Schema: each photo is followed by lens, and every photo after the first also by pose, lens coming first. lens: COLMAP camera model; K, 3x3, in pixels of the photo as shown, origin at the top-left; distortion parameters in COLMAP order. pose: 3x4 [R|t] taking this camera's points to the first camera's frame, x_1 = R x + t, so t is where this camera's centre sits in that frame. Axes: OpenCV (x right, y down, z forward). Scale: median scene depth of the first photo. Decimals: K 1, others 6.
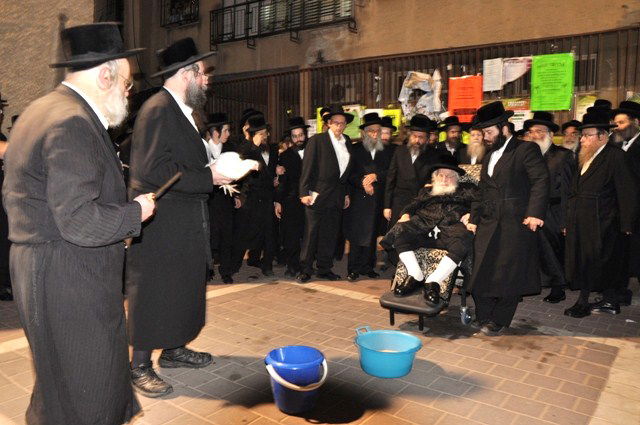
lens RADIAL K [[531.4, 0, 320.0], [0, 531.4, 212.5], [0, 0, 1]] dist [-0.141928, 0.166033]
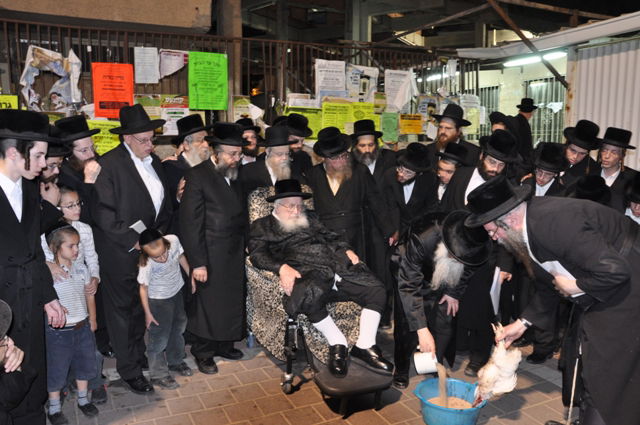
lens RADIAL K [[523.1, 0, 320.0], [0, 523.1, 212.5], [0, 0, 1]] dist [-0.140399, 0.169568]
pose [[0.473961, -0.127329, 0.871291, -0.303741], [0.077018, 0.991692, 0.103028, -0.078677], [-0.877171, 0.018274, 0.479830, 0.309200]]
